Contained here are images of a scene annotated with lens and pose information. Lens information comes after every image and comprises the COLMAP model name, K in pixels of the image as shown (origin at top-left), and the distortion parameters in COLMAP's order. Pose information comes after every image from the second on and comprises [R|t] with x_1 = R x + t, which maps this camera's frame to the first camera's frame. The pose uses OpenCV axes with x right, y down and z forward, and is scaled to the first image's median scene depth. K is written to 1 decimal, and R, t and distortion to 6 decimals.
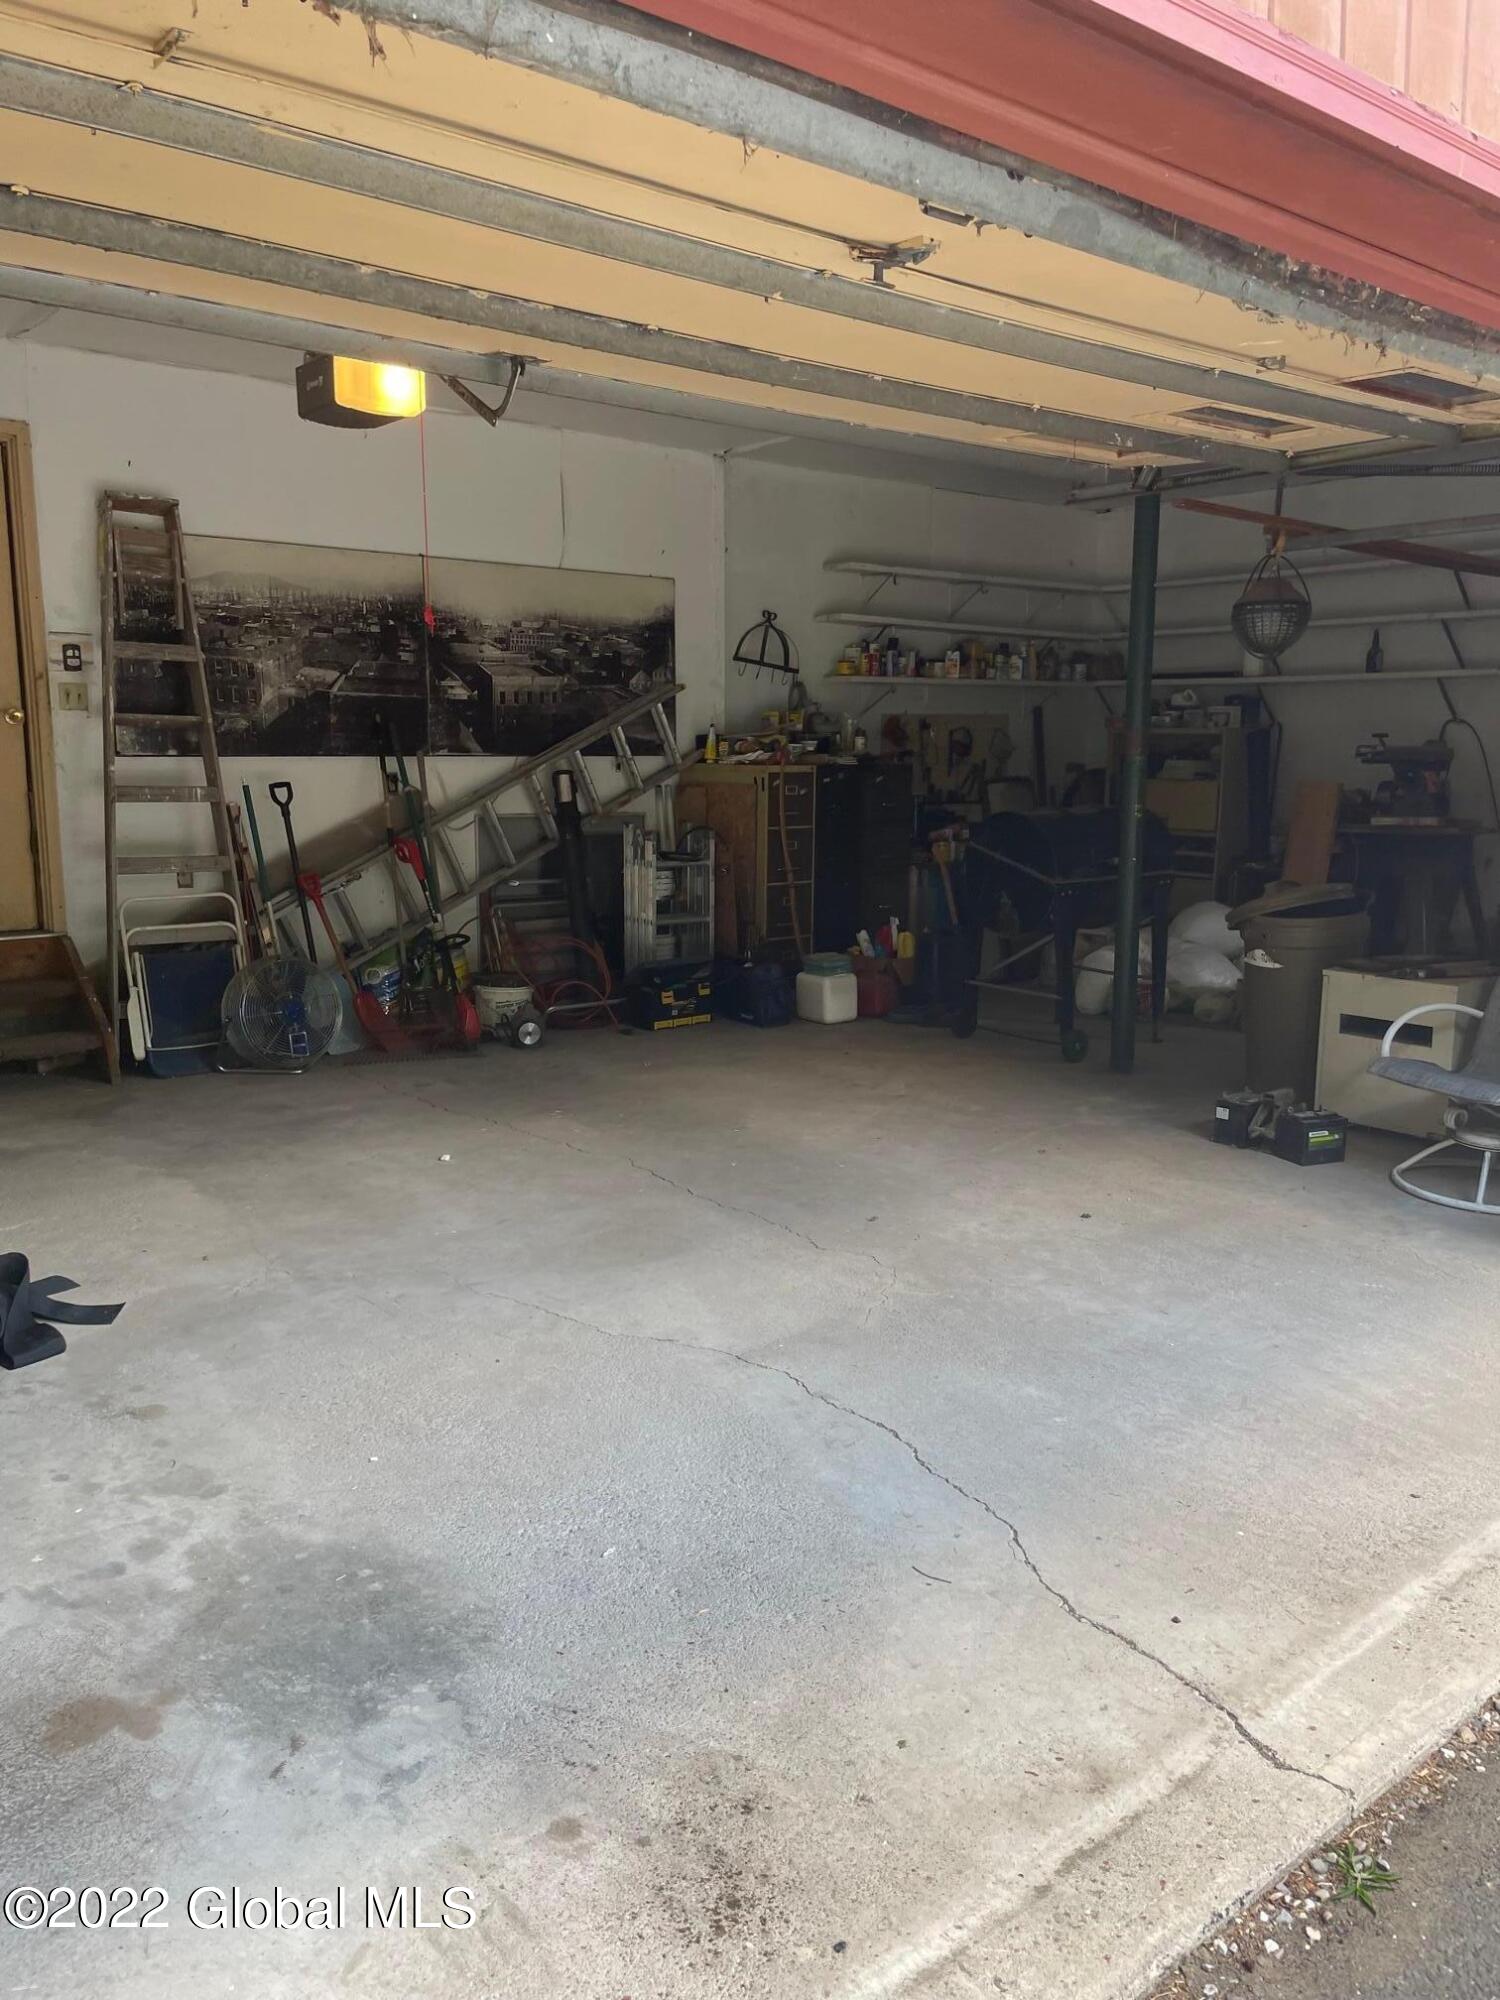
lens RADIAL K [[1514.8, 0, 757.8], [0, 1514.8, 1014.9], [0, 0, 1]] dist [0.087640, -0.117487]
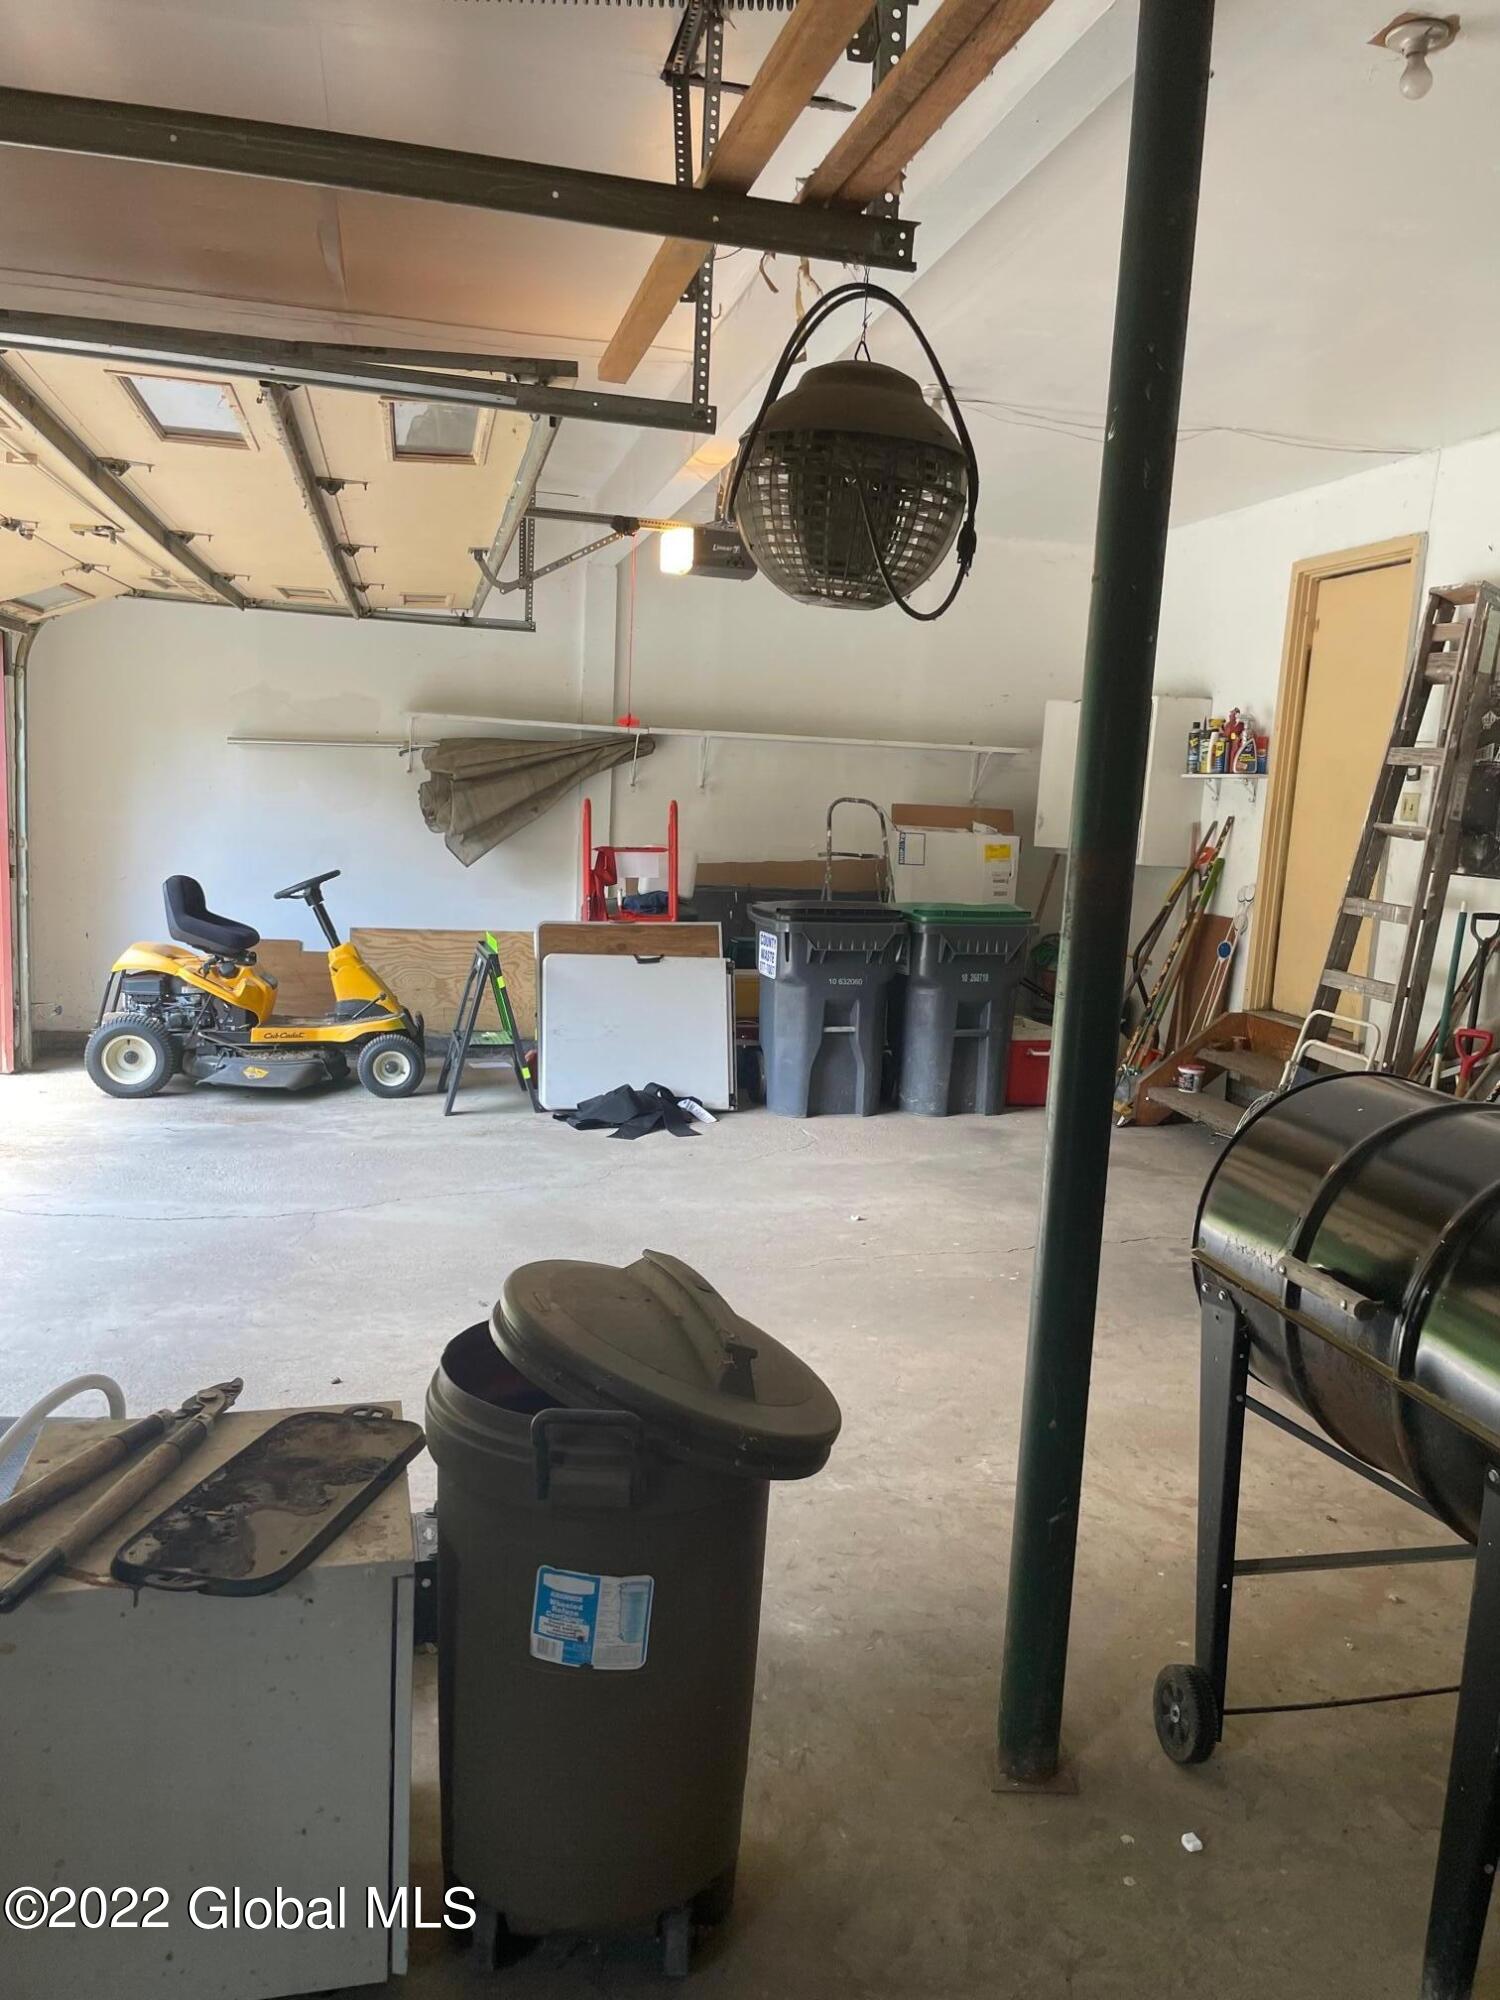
lens RADIAL K [[1514.8, 0, 757.8], [0, 1514.8, 1014.9], [0, 0, 1]] dist [0.087640, -0.117487]
pose [[-0.457834, 0.104774, -0.882842, 0.960135], [-0.215224, 0.950431, 0.224408, -0.338553], [0.862593, 0.292750, -0.412590, 1.736487]]
